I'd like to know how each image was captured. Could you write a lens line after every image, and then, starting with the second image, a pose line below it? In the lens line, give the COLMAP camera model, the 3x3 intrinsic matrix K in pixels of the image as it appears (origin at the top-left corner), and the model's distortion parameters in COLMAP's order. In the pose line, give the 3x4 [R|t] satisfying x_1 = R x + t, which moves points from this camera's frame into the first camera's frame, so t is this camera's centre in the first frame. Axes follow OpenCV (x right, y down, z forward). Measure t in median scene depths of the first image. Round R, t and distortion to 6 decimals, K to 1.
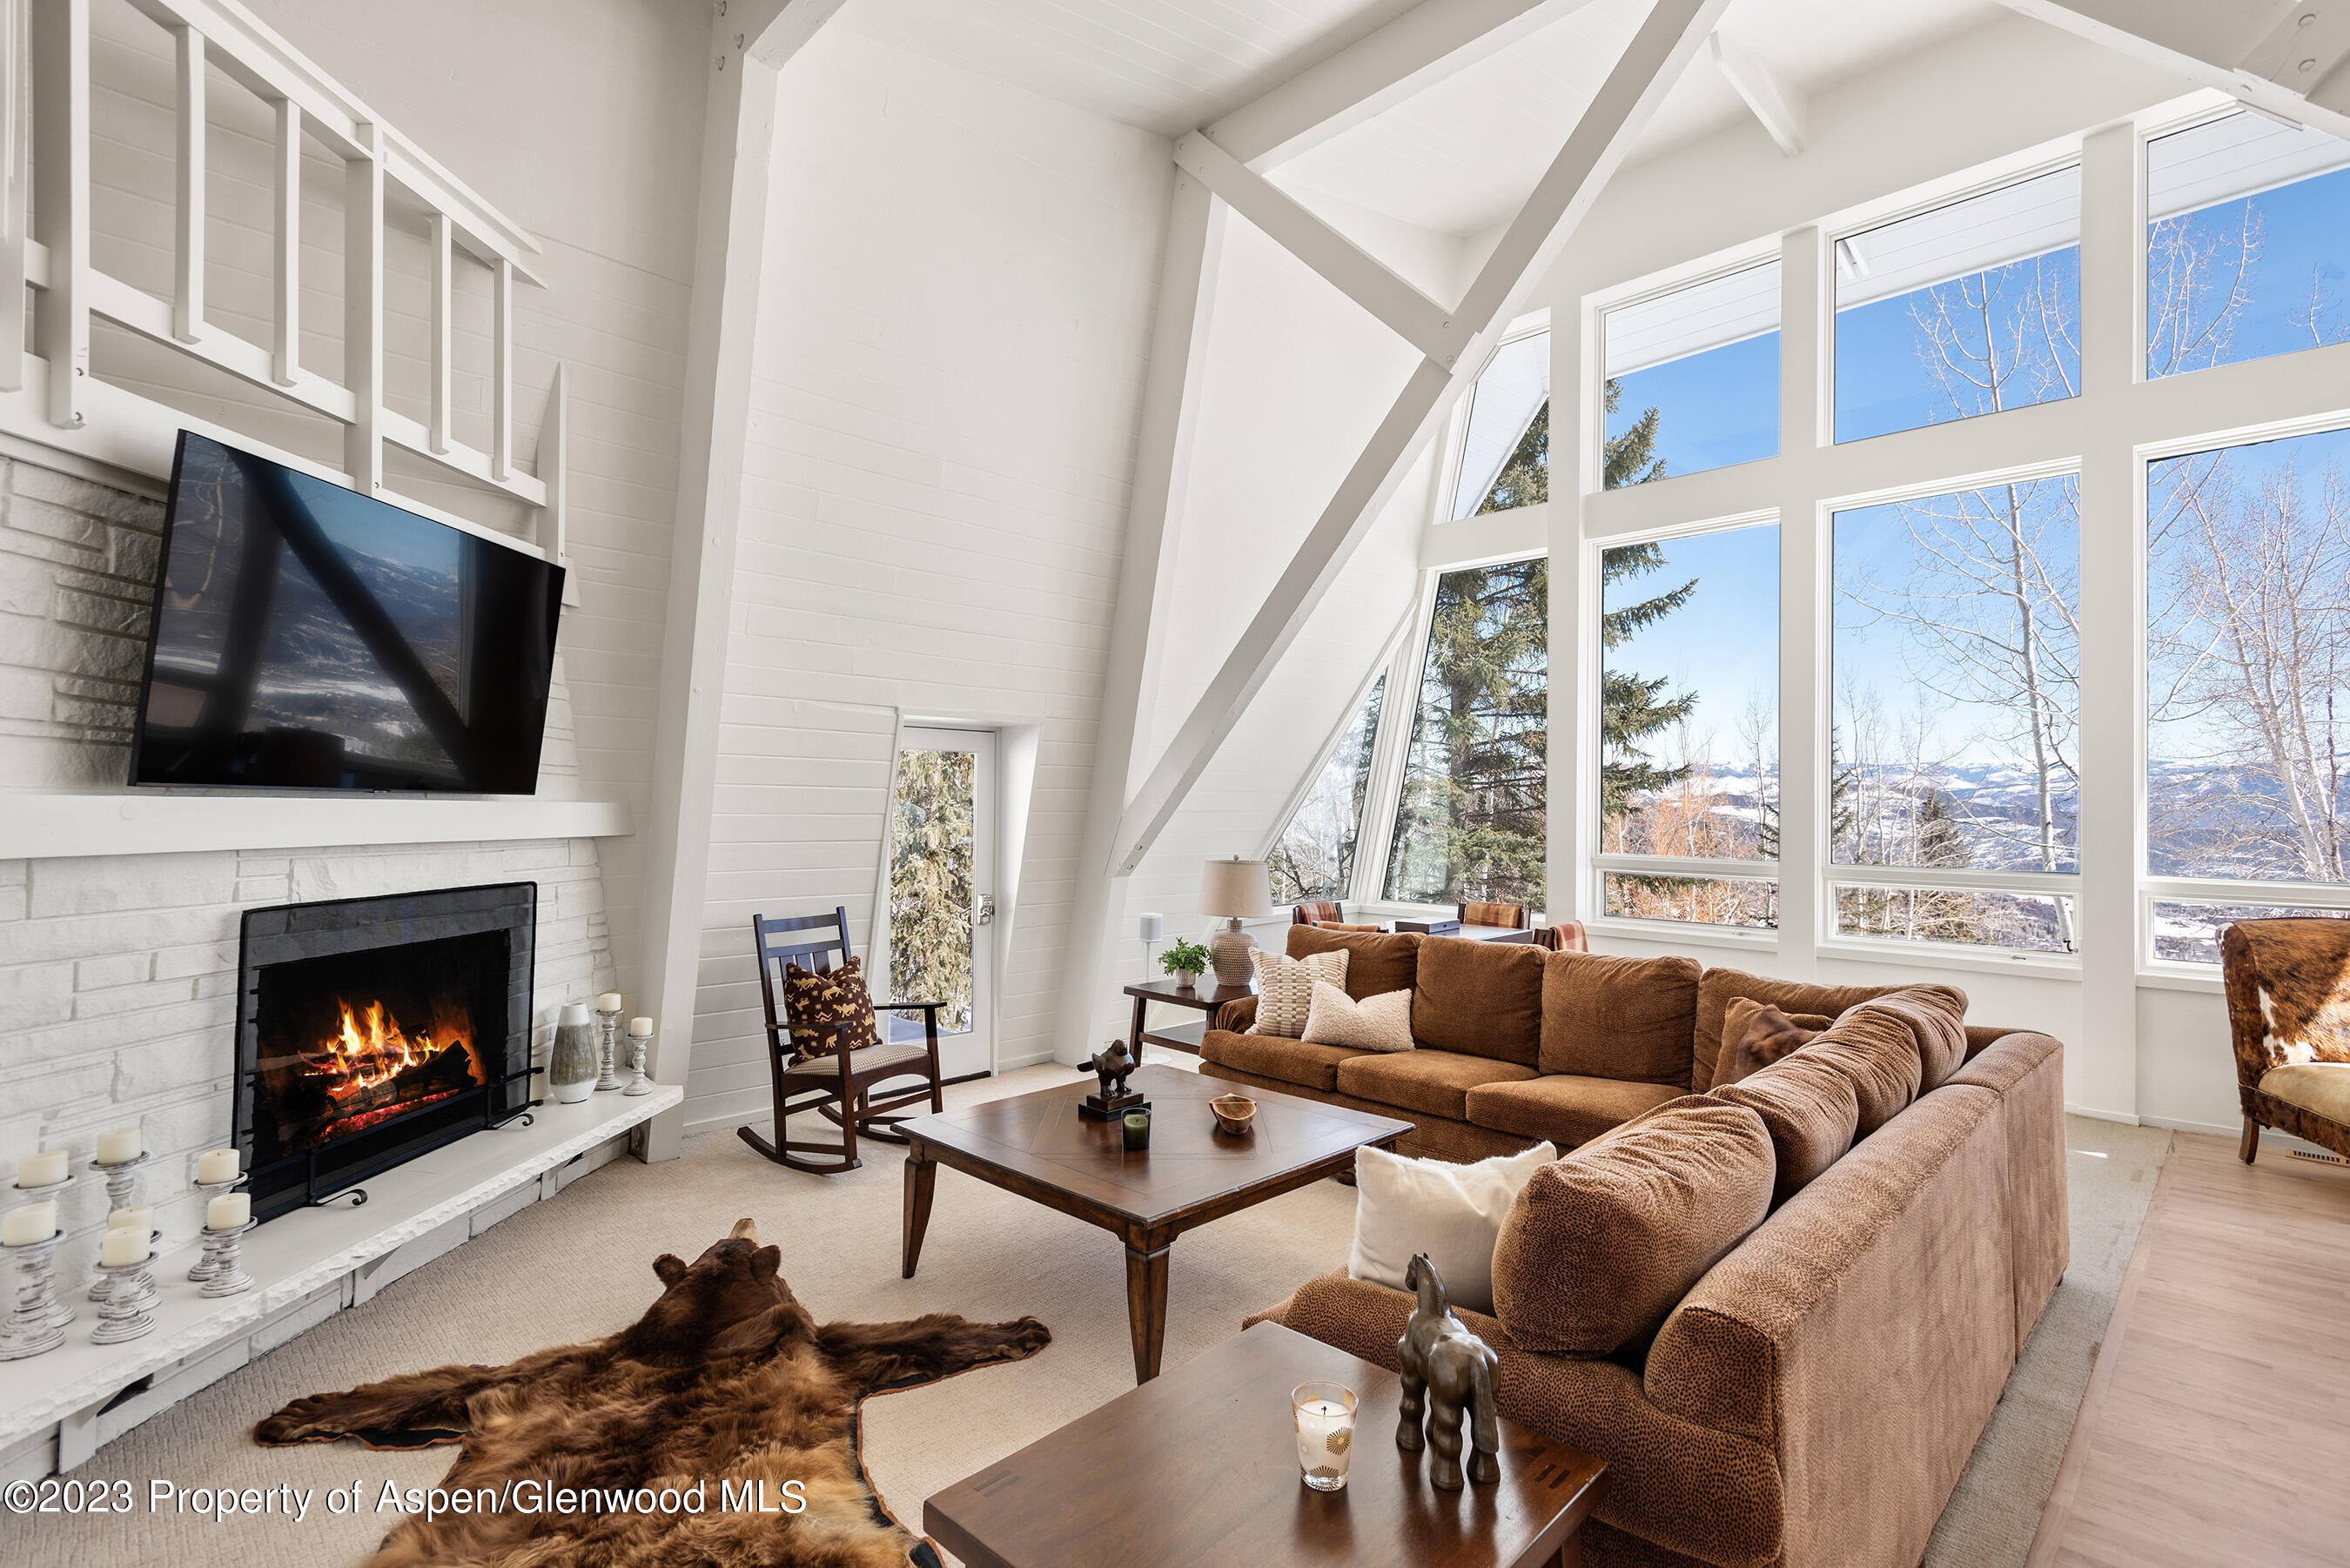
lens RADIAL K [[1118.5, 0, 1162.6], [0, 1118.5, 783.6], [0, 0, 1]] dist [0.022254, -0.003770]
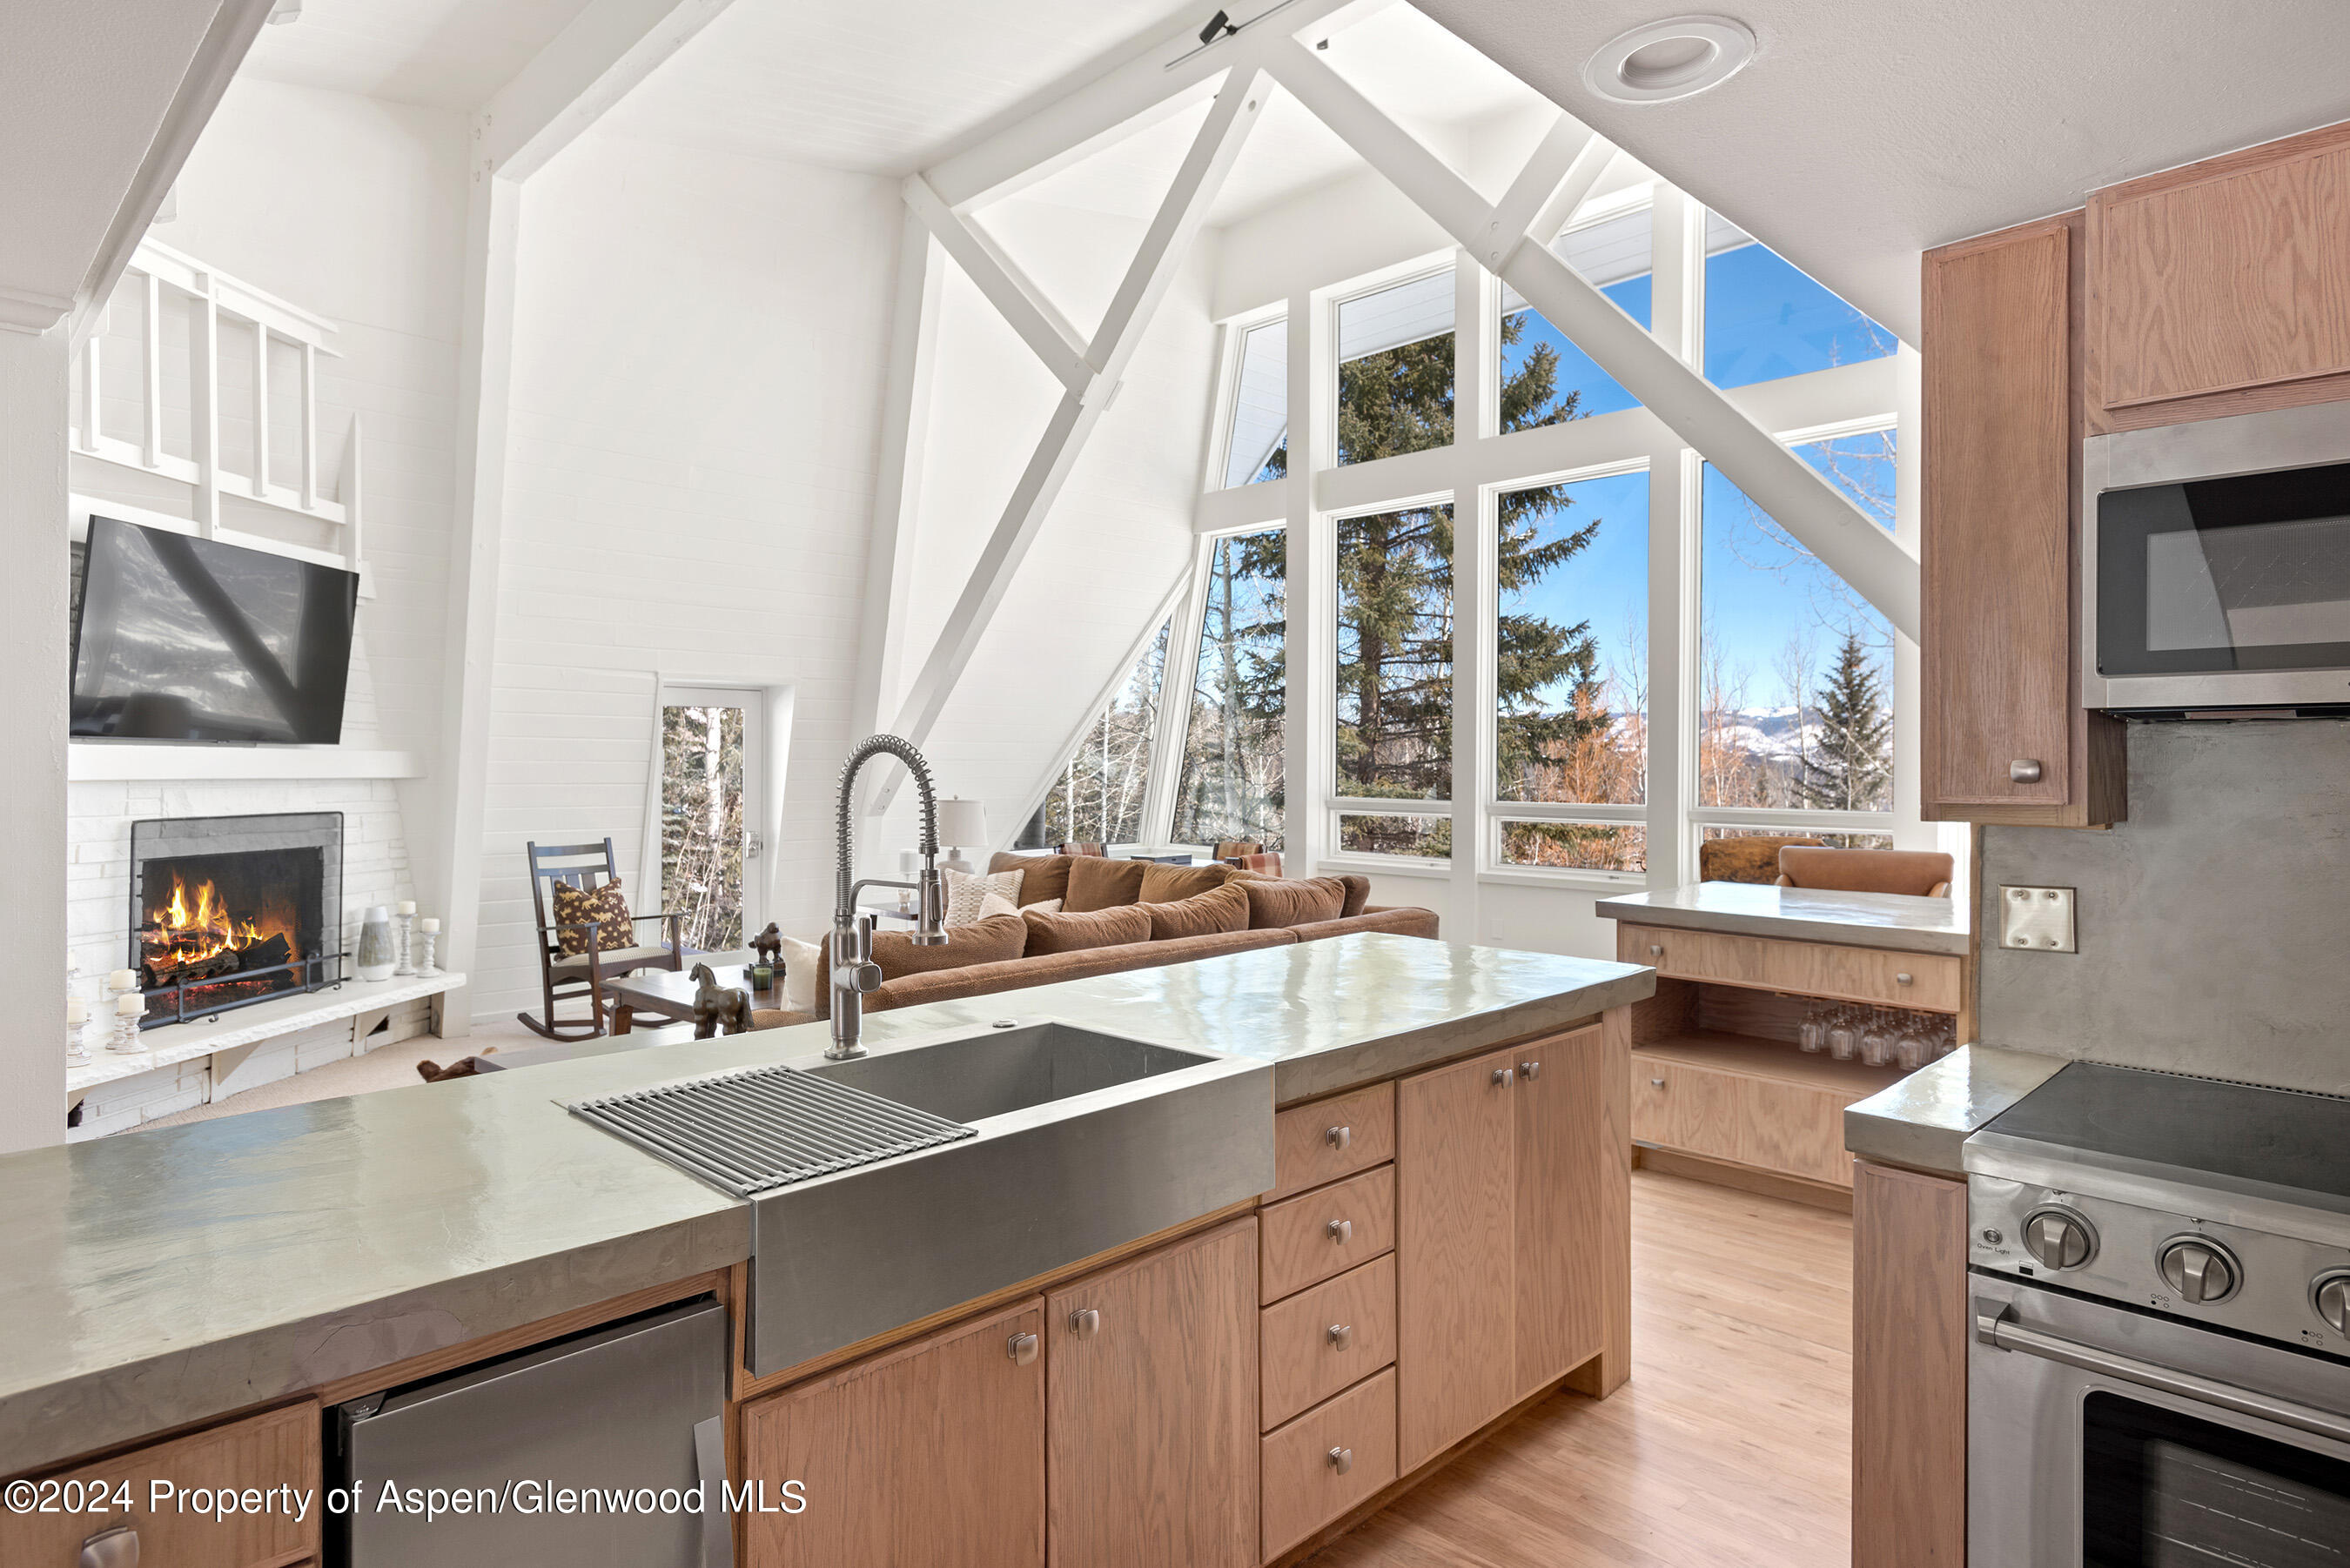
lens RADIAL K [[1348.6, 0, 1170.4], [0, 1348.6, 764.3], [0, 0, 1]] dist [0.032369, -0.004722]
pose [[0.999987, -0.004997, -0.000628, 0.355236], [0.005008, 0.999782, 0.020272, 0.004129], [0.000526, -0.020275, 0.999794, -0.510619]]
